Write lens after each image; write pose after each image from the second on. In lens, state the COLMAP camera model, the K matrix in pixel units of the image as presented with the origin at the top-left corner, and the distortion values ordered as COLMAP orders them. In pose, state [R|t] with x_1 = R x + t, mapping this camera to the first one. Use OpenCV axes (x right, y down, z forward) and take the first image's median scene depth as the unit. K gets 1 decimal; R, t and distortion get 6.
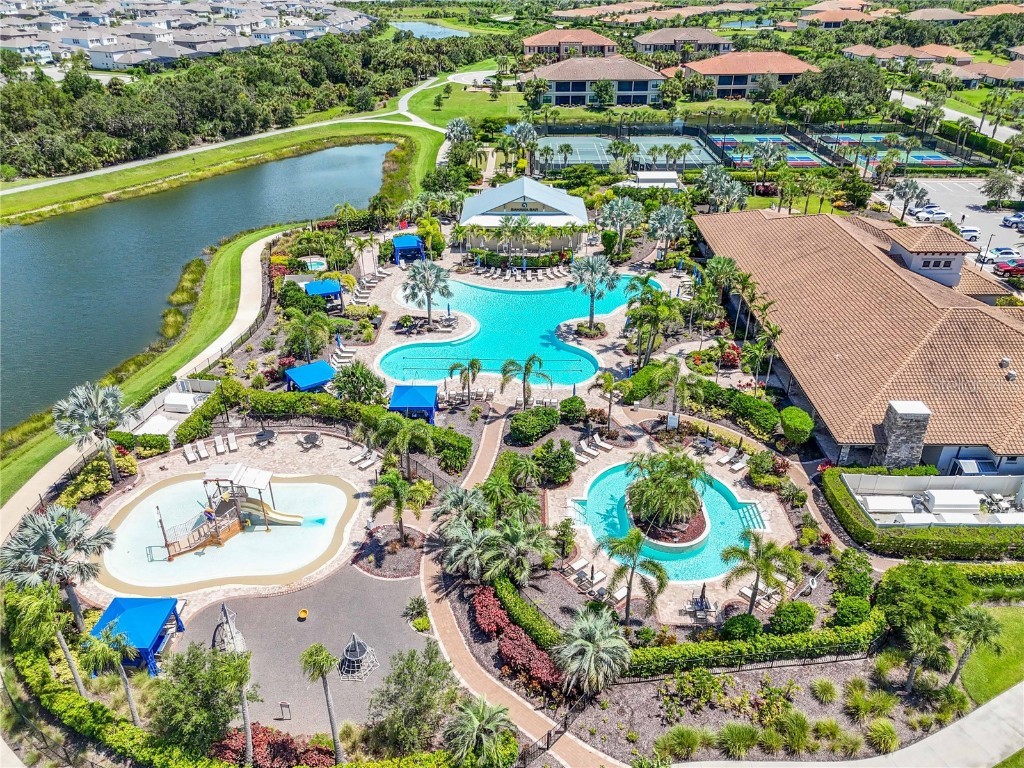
lens RADIAL K [[748.3, 0, 512.0], [0, 748.3, 384.0], [0, 0, 1]] dist [0.006857, -0.004581]
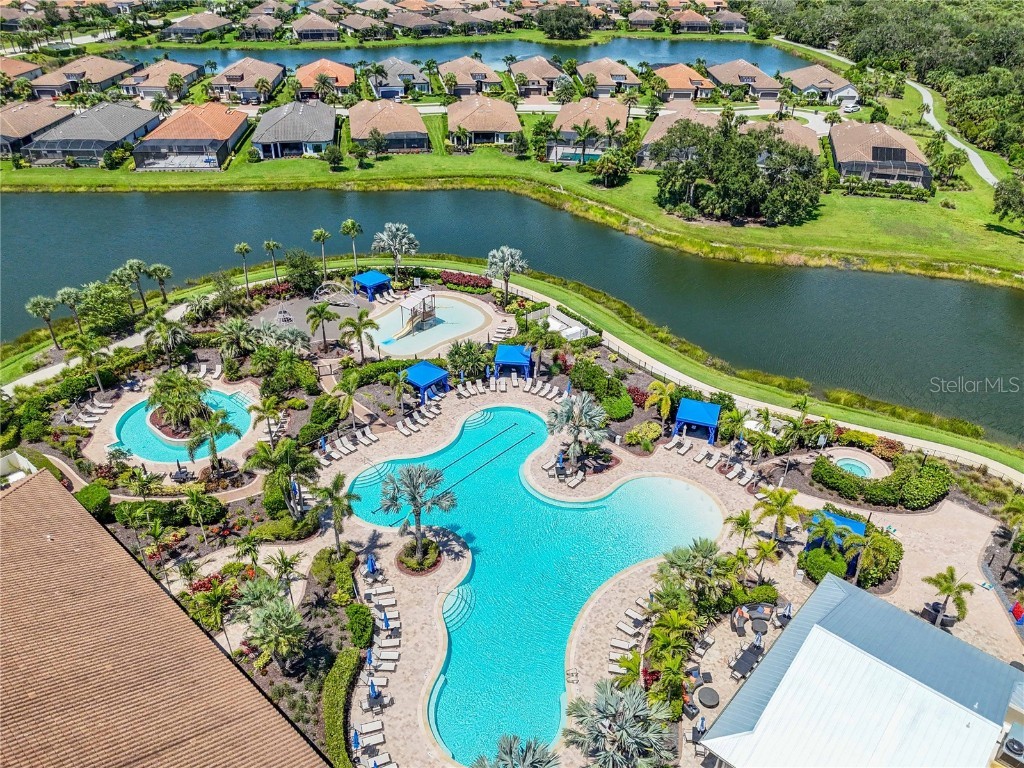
lens RADIAL K [[748.3, 0, 512.0], [0, 748.3, 384.0], [0, 0, 1]] dist [0.006857, -0.004581]
pose [[-0.665720, 0.391213, -0.635428, 0.537525], [-0.370598, 0.565767, 0.736590, -0.893045], [0.647668, 0.725851, -0.231660, 1.354158]]
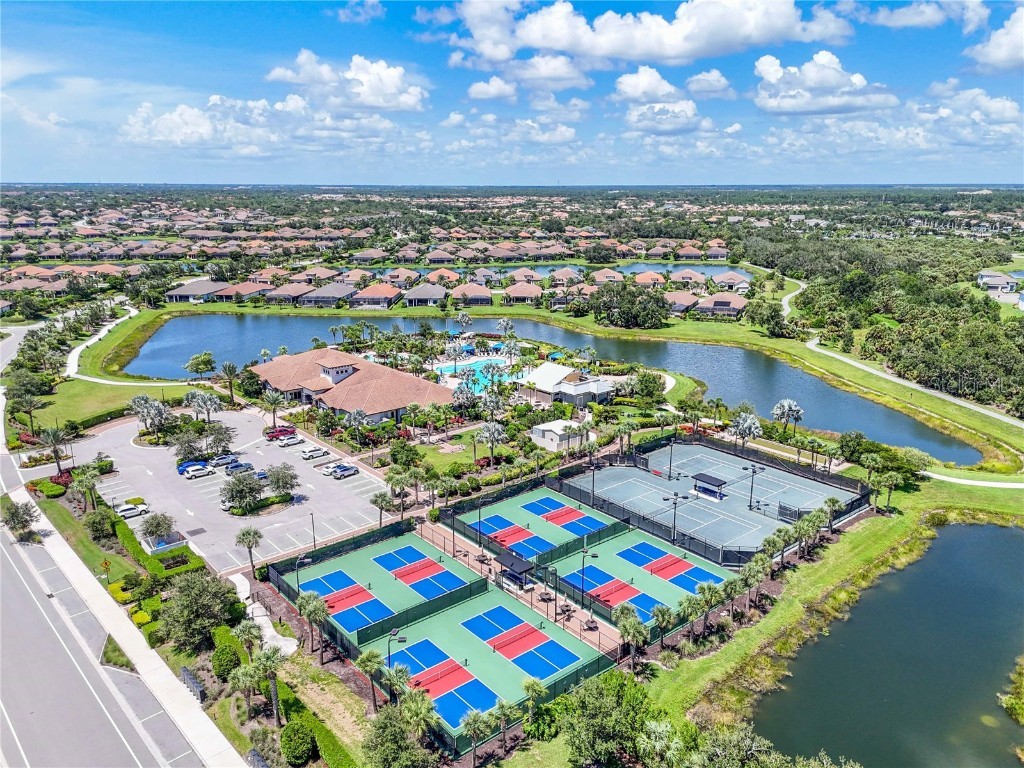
lens RADIAL K [[748.3, 0, 512.0], [0, 748.3, 384.0], [0, 0, 1]] dist [0.006857, -0.004581]
pose [[-0.762559, 0.172919, -0.623380, 1.789933], [-0.307184, 0.751263, 0.584160, -1.843602], [0.569334, 0.636949, -0.519764, 2.896255]]
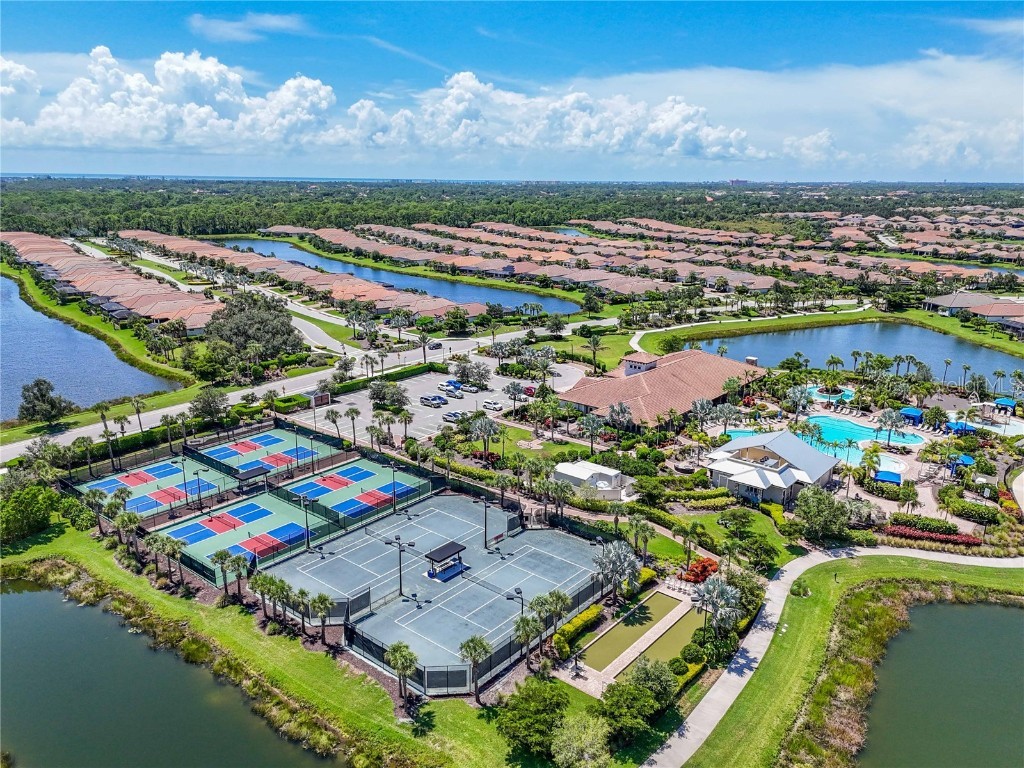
lens RADIAL K [[748.3, 0, 512.0], [0, 748.3, 384.0], [0, 0, 1]] dist [0.006857, -0.004581]
pose [[-0.792133, -0.170781, 0.585968, -0.527102], [0.284928, 0.745552, 0.602468, -1.837193], [-0.539760, 0.644194, -0.541916, 2.880093]]
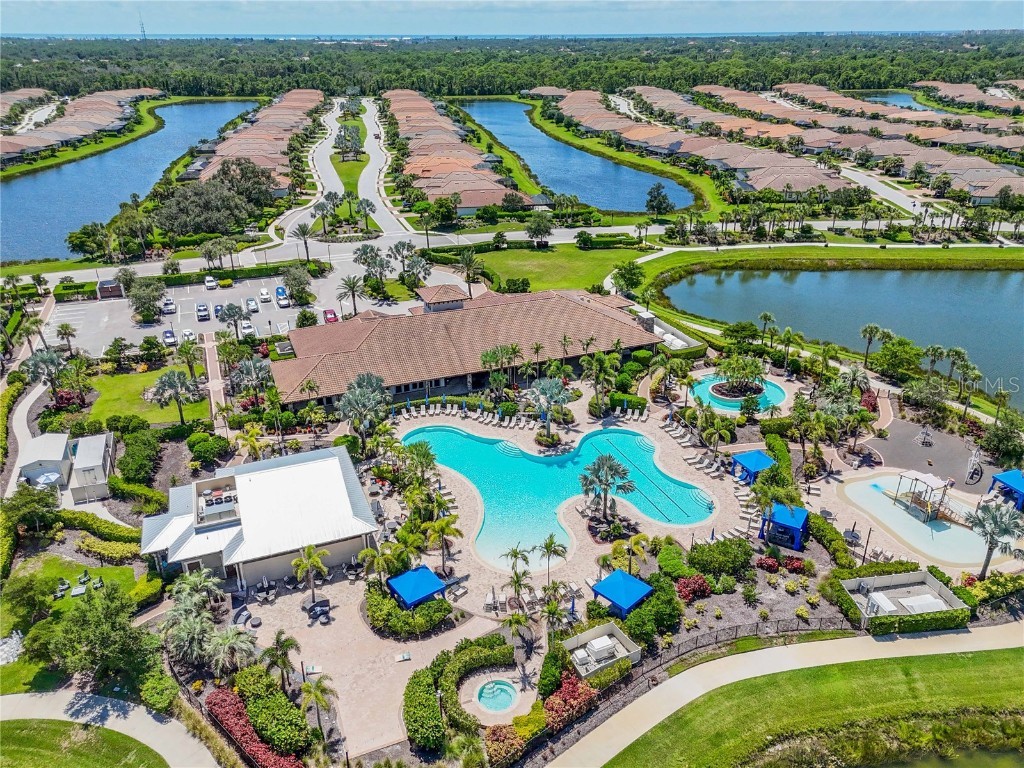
lens RADIAL K [[748.3, 0, 512.0], [0, 748.3, 384.0], [0, 0, 1]] dist [0.006857, -0.004581]
pose [[-0.386674, -0.387542, 0.836836, -0.993417], [0.455691, 0.708610, 0.538719, -0.959785], [-0.801766, 0.589647, -0.097402, 1.357109]]
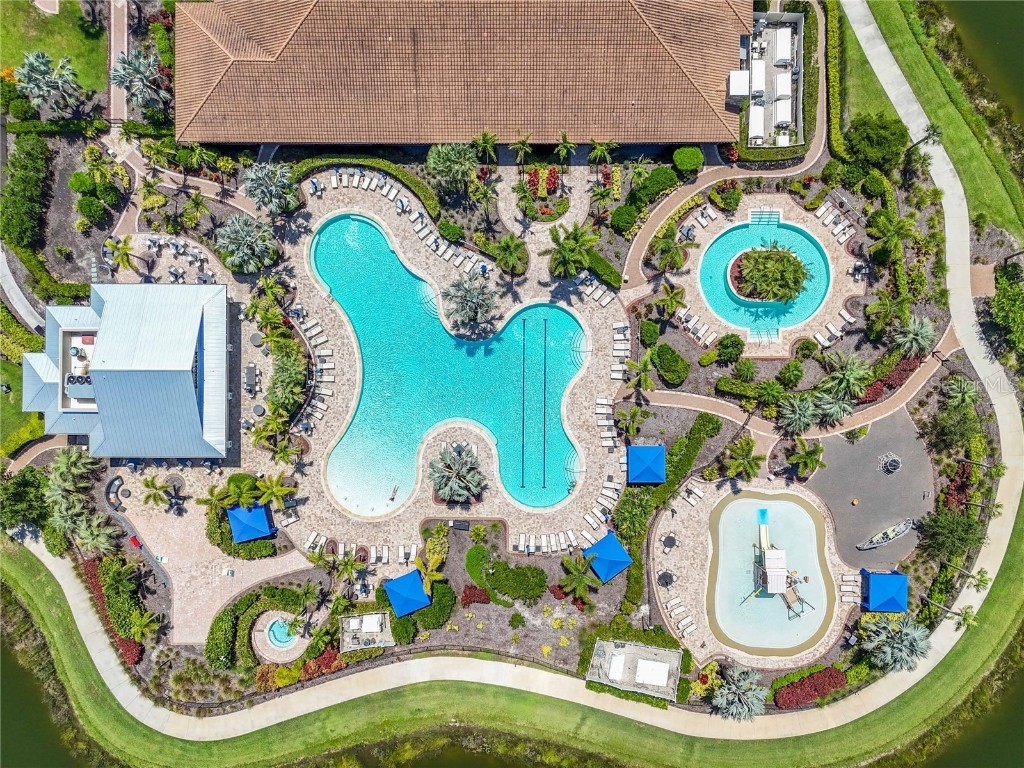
lens RADIAL K [[748.3, 0, 512.0], [0, 748.3, 384.0], [0, 0, 1]] dist [0.006857, -0.004581]
pose [[-0.009455, -0.999946, 0.004214, -0.004722], [0.489368, -0.000952, 0.872077, -1.109749], [-0.872026, 0.010308, 0.489350, 0.584968]]
